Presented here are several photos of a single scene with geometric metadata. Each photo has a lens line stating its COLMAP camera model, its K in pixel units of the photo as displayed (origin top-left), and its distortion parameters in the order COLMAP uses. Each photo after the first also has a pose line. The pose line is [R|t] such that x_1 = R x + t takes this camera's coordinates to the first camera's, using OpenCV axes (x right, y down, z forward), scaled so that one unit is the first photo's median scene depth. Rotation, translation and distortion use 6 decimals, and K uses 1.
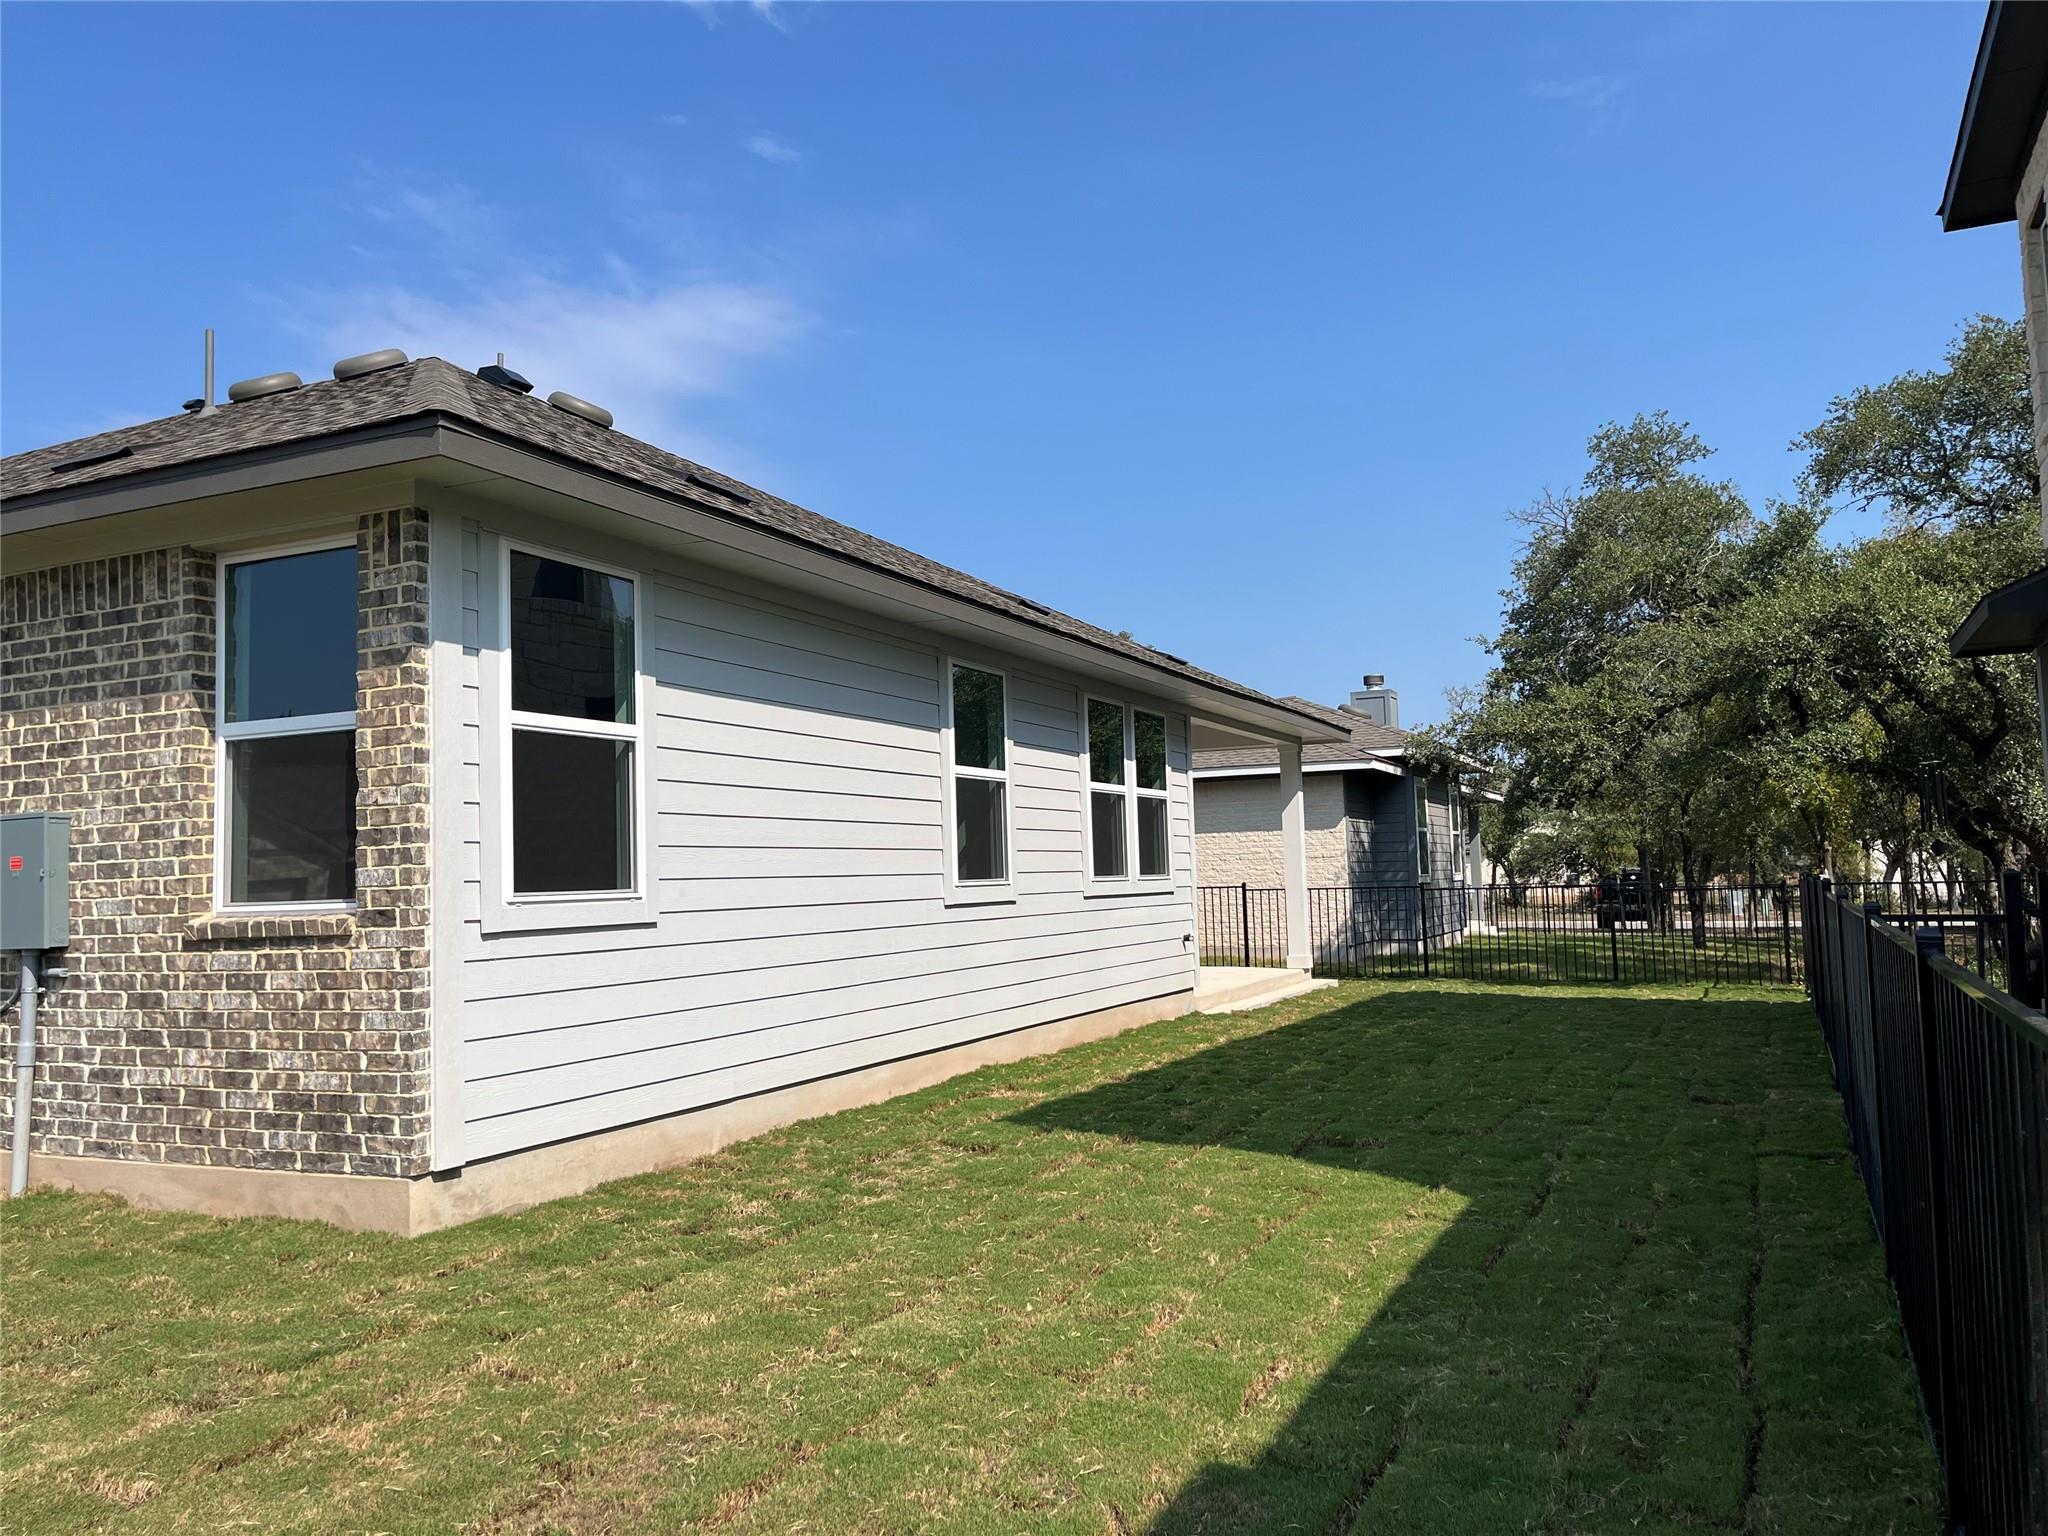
lens RADIAL K [[1548.3, 0, 1024.0], [0, 1548.3, 768.0], [0, 0, 1]] dist [0.030264, -0.003330]
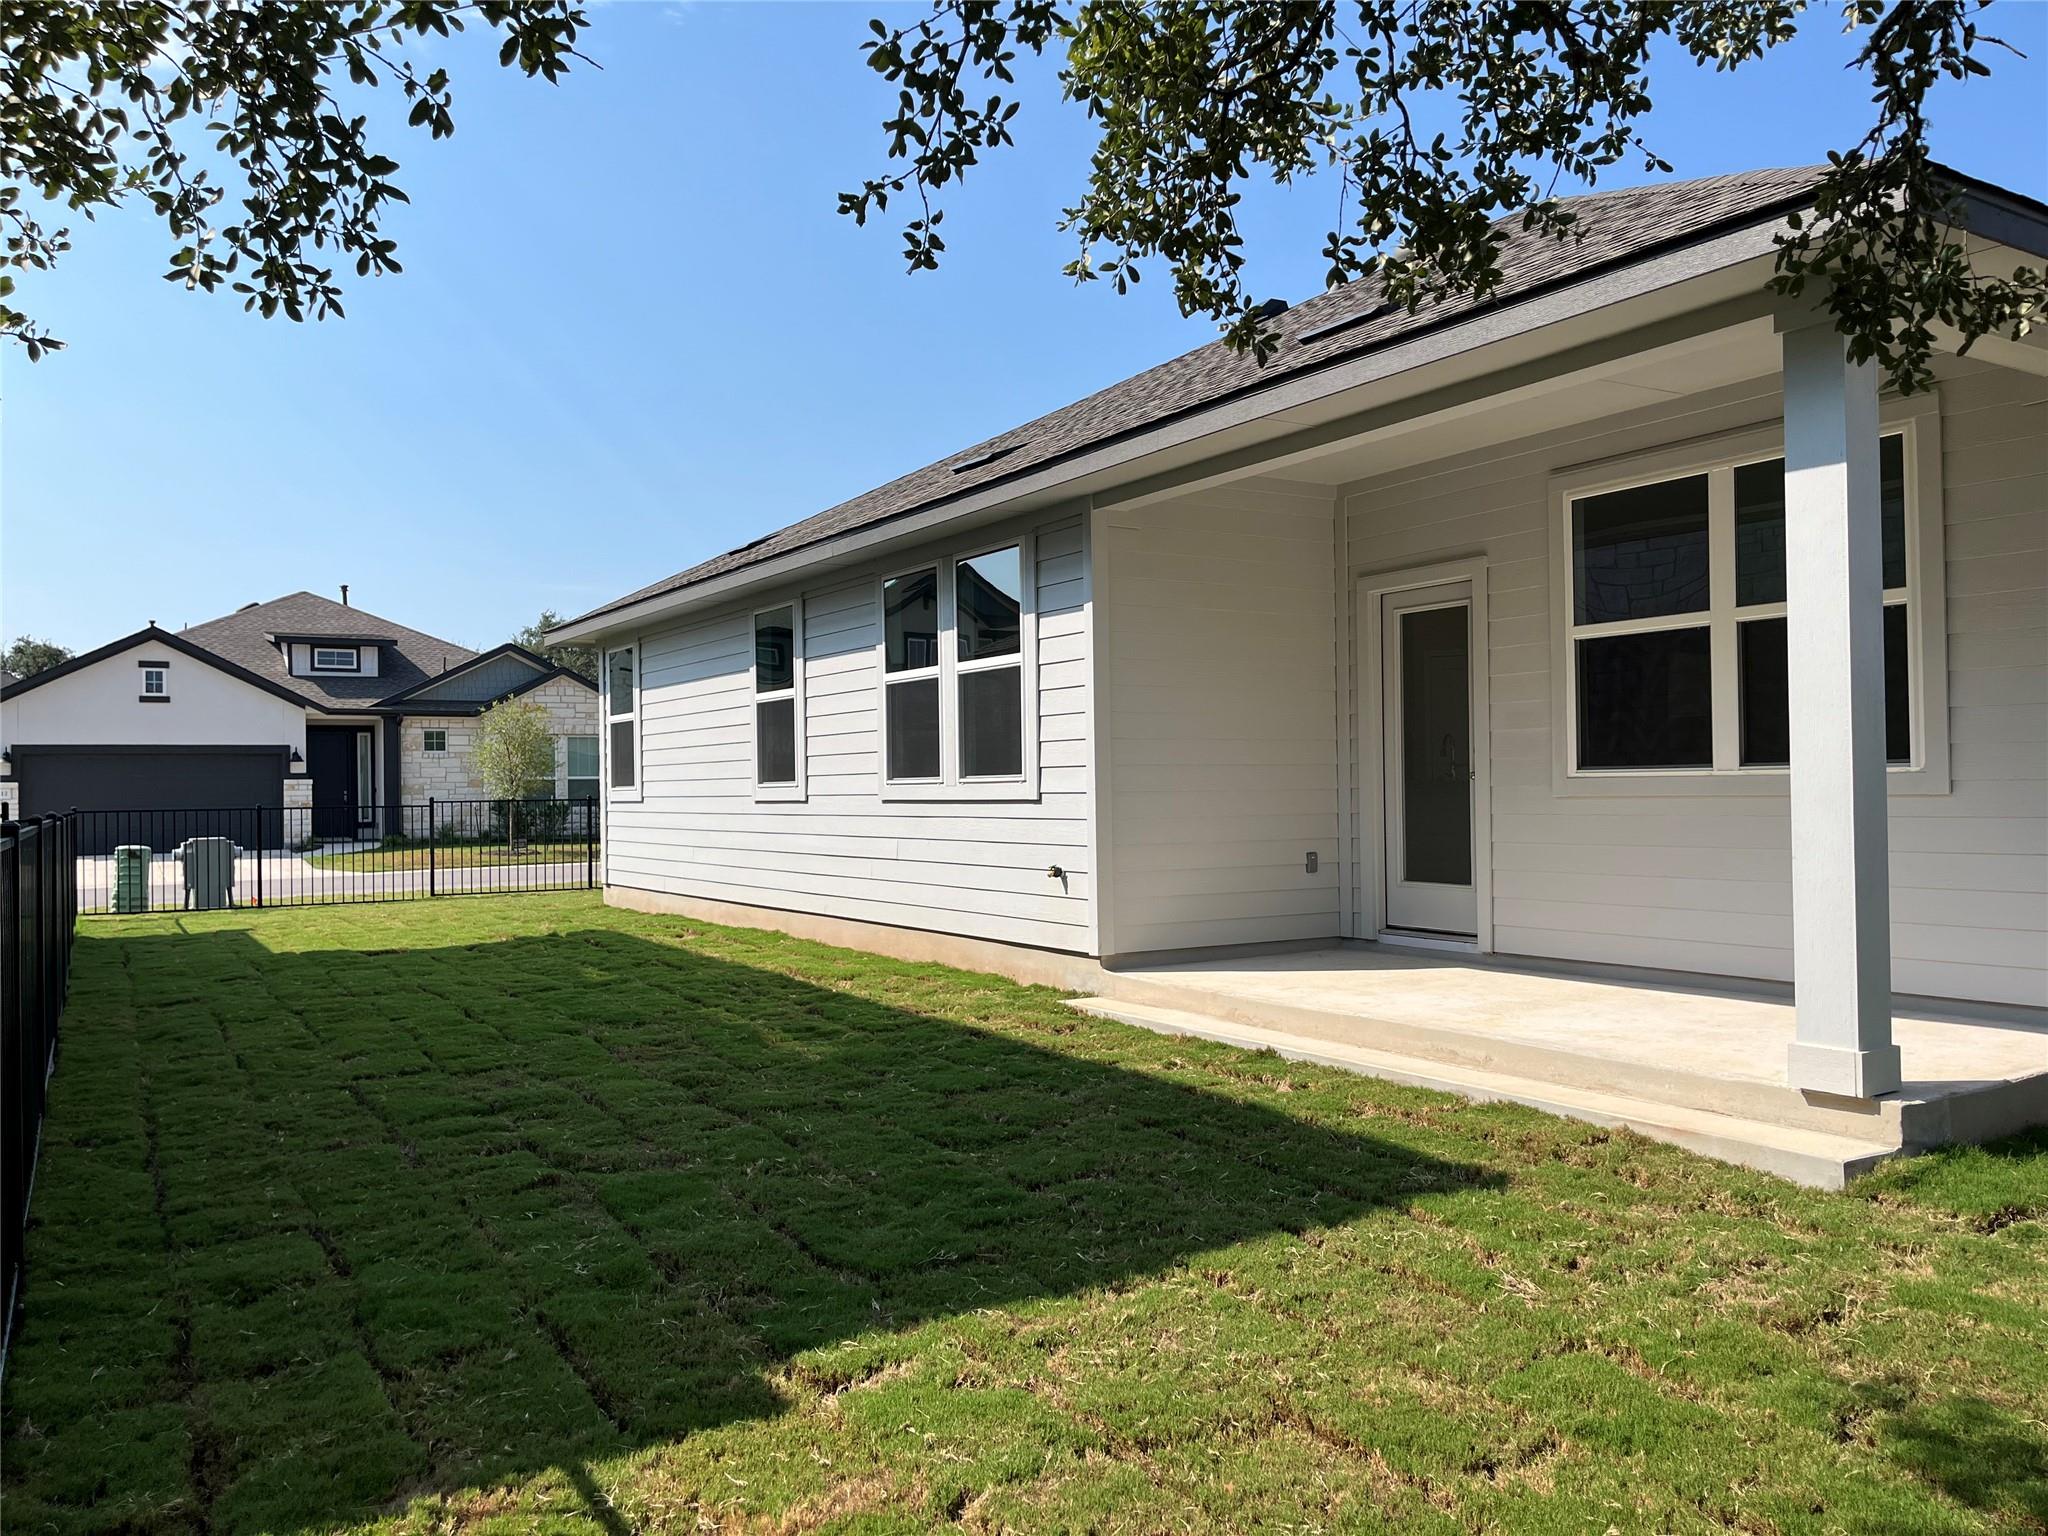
lens RADIAL K [[1548.3, 0, 1024.0], [0, 1548.3, 768.0], [0, 0, 1]] dist [0.030264, -0.003330]
pose [[-0.554953, 0.029179, -0.831370, 0.802450], [0.092706, 0.995329, -0.026949, 0.101578], [0.826700, -0.092029, -0.555066, 1.666395]]
